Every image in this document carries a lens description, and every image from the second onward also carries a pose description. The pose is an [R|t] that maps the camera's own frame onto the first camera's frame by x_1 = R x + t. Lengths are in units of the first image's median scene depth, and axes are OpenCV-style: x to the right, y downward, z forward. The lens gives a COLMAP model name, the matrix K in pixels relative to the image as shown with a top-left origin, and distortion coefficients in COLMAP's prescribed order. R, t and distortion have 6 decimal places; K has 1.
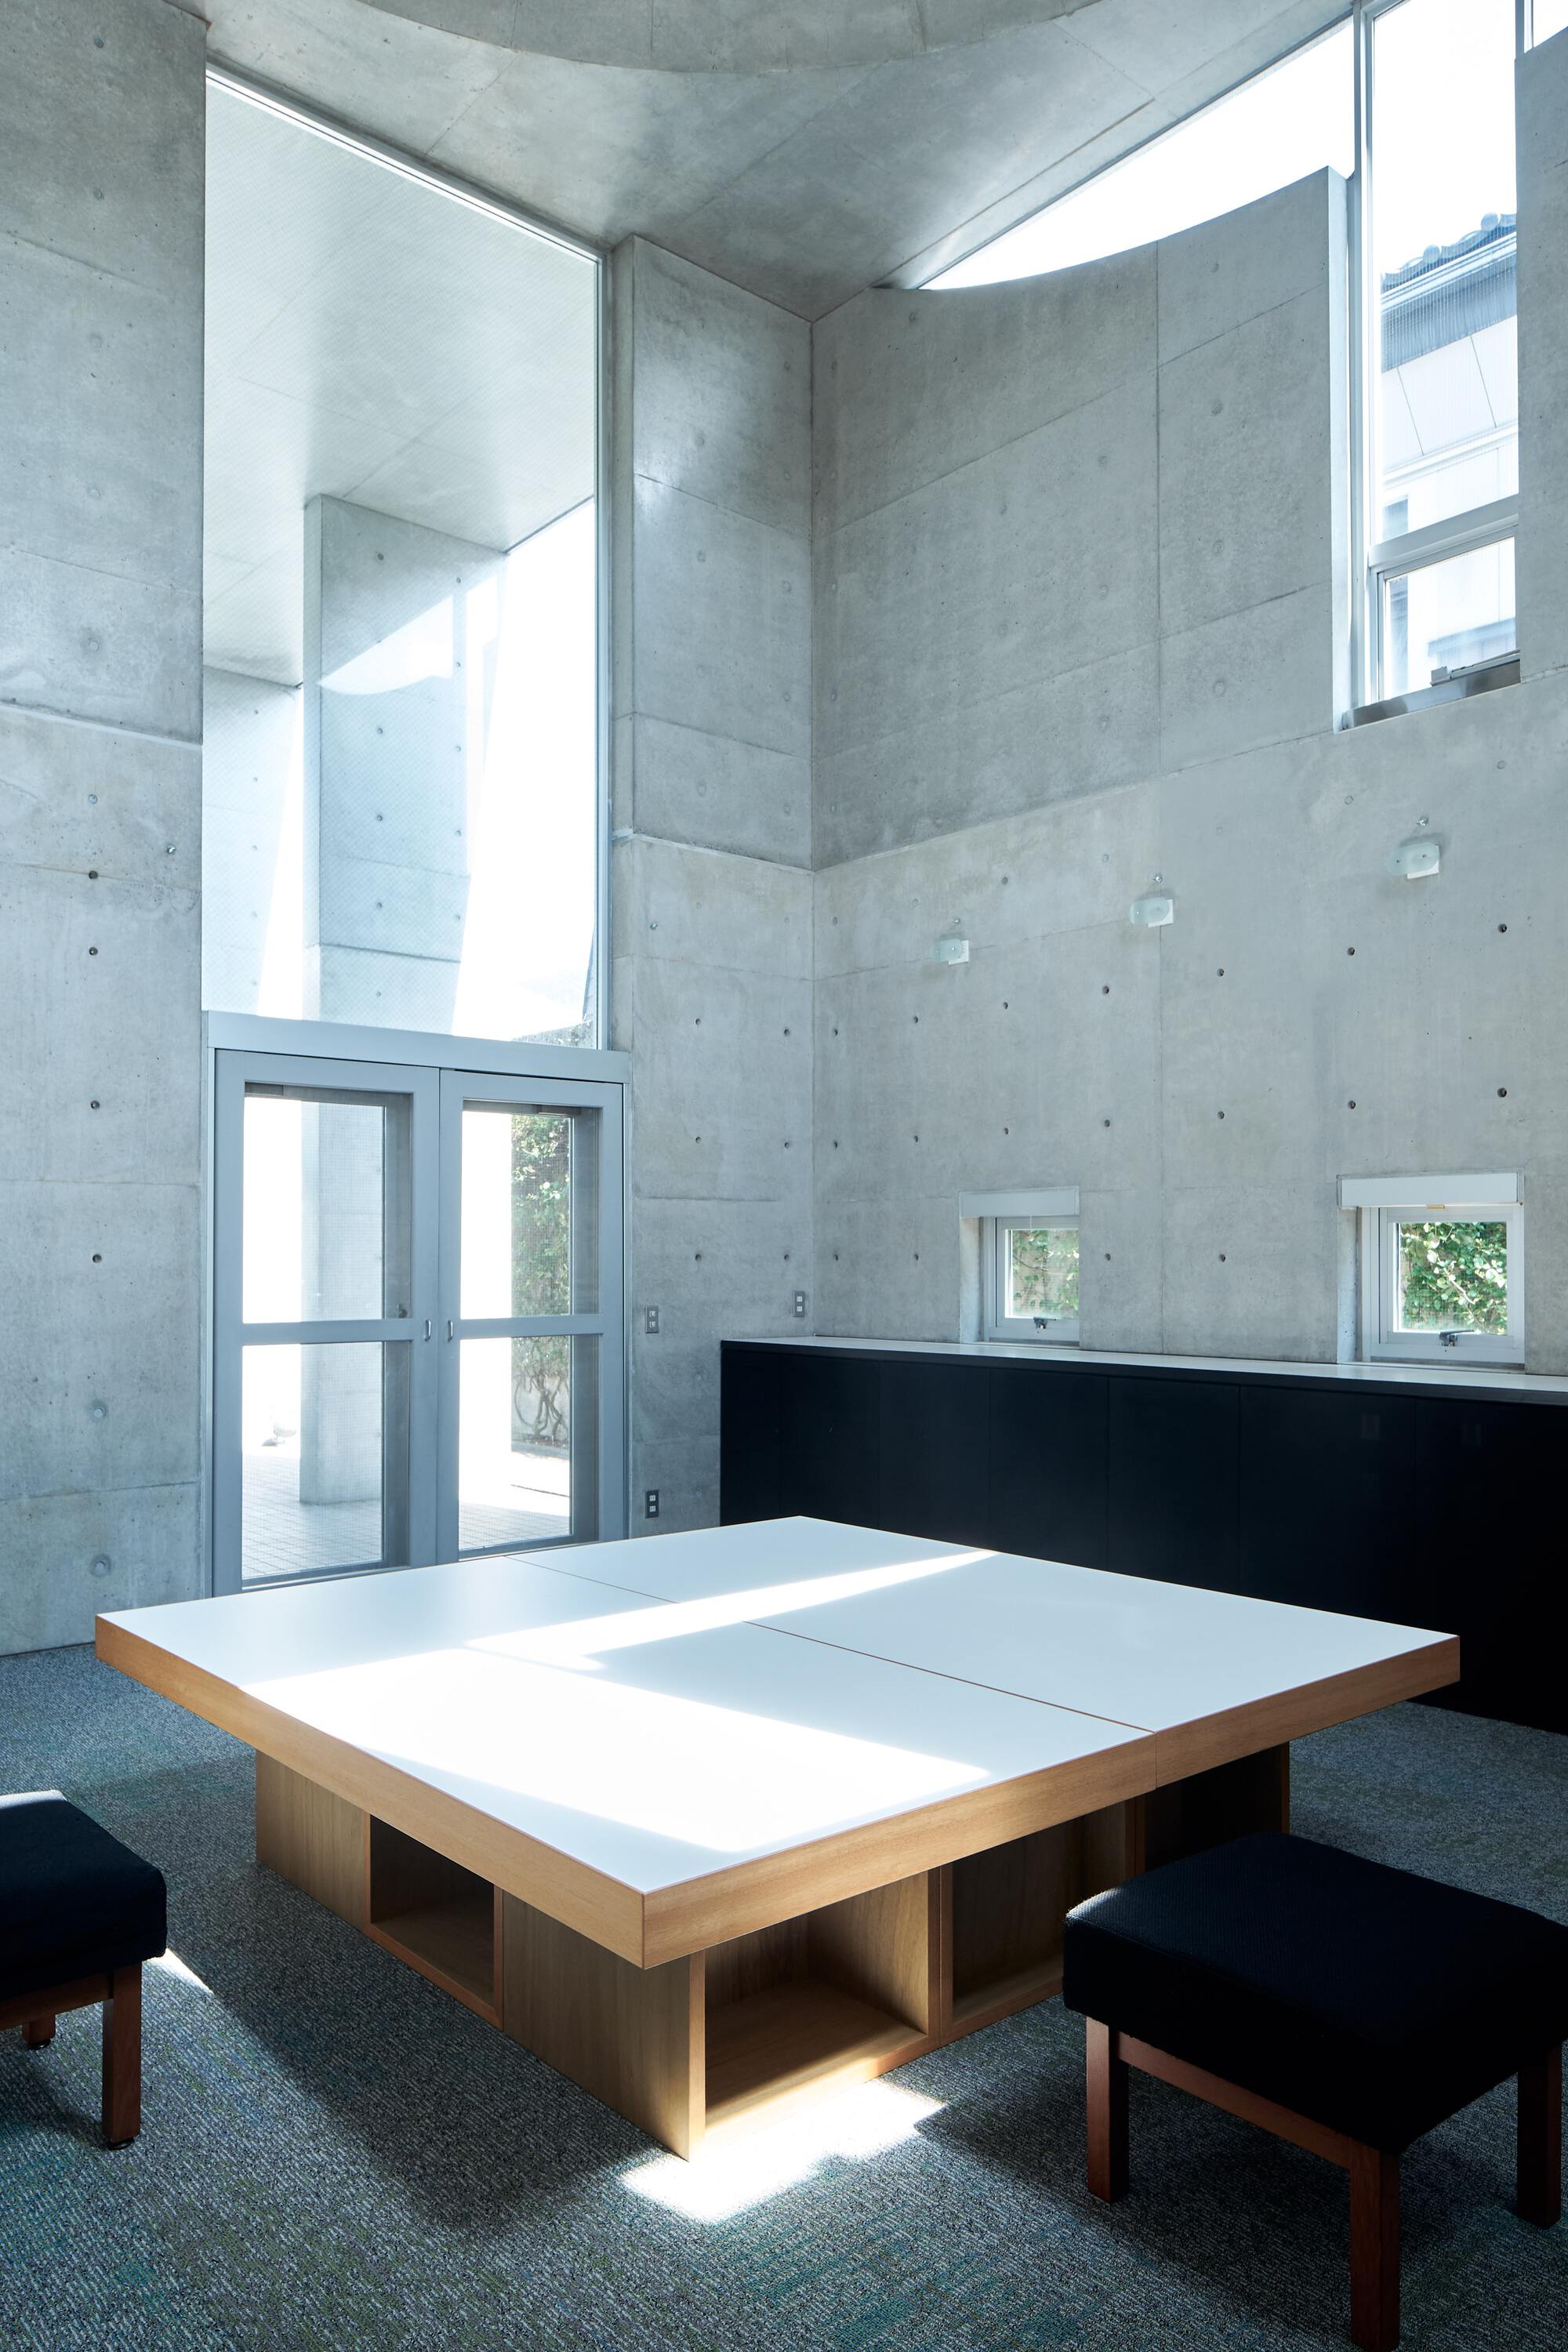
lens RADIAL K [[1674.2, 0, 724.7], [0, 1674.2, 1210.4], [0, 0, 1]] dist [0.020015, -0.003994]
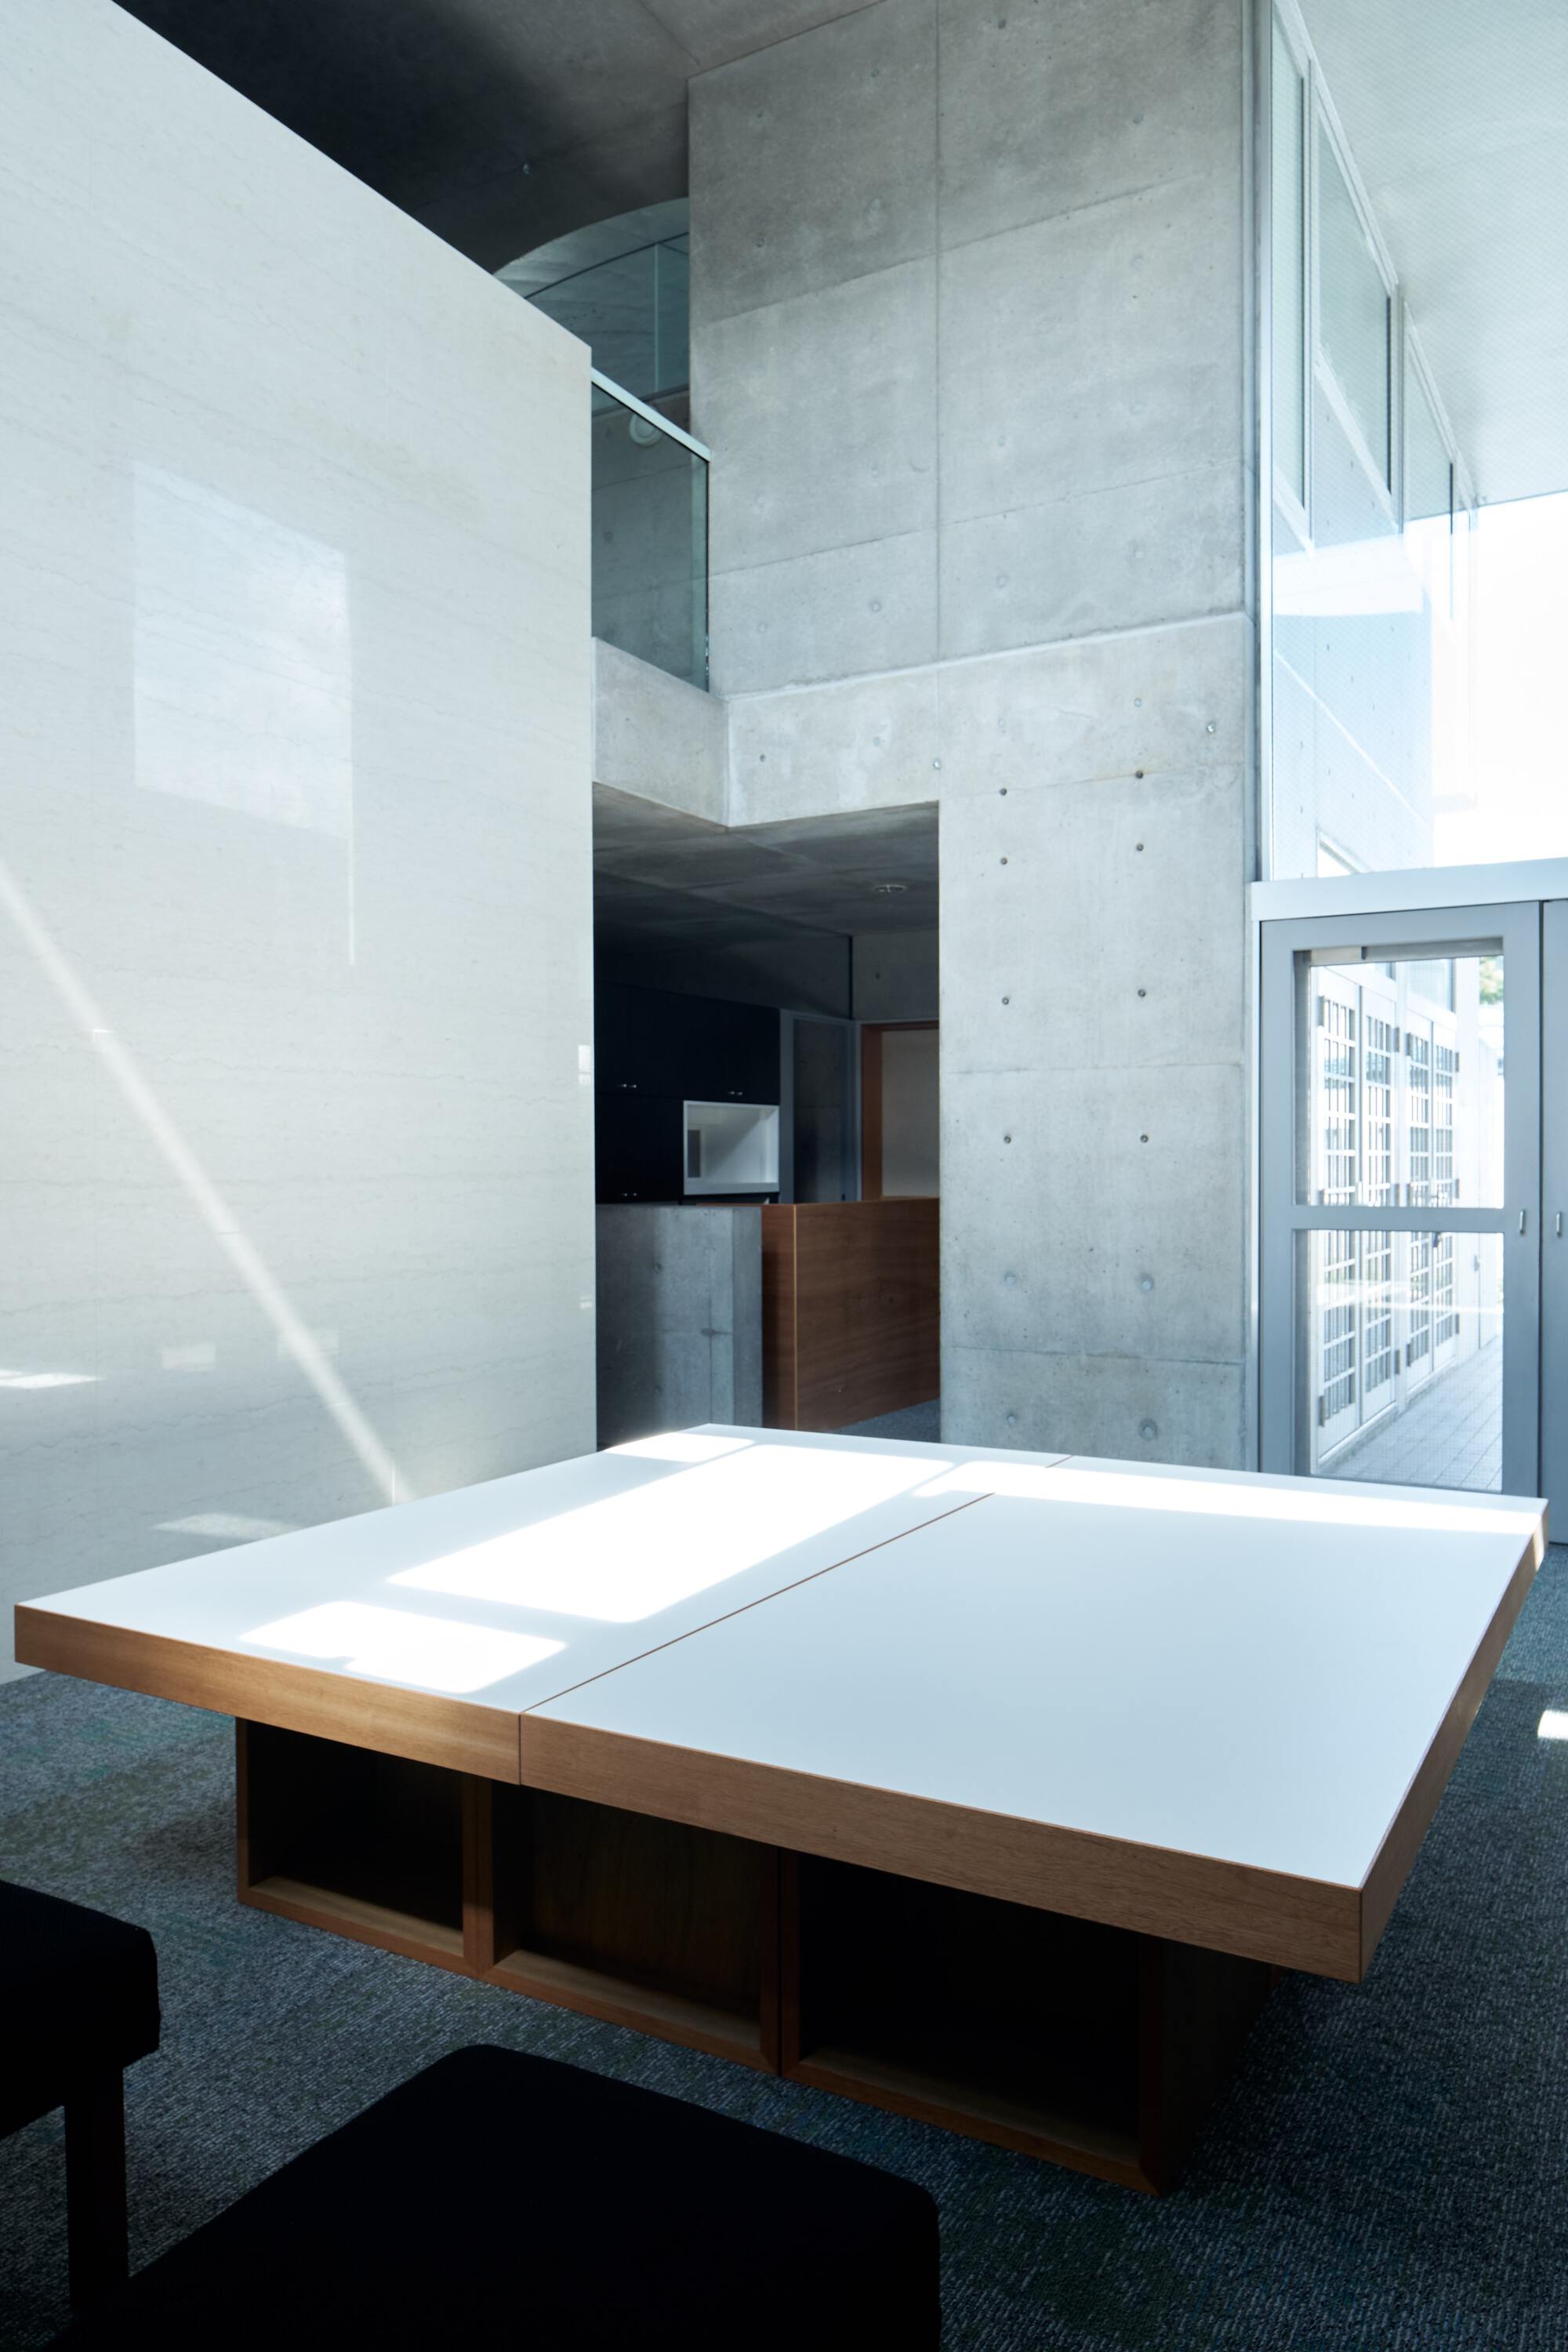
lens RADIAL K [[1674.2, 0, 801.8], [0, 1674.2, 1140.0], [0, 0, 1]] dist [0.020015, -0.003994]
pose [[0.329414, -0.008797, -0.944145, 0.541802], [0.030528, 0.999533, 0.001338, 0.021318], [0.943692, -0.029264, 0.329528, 0.444187]]
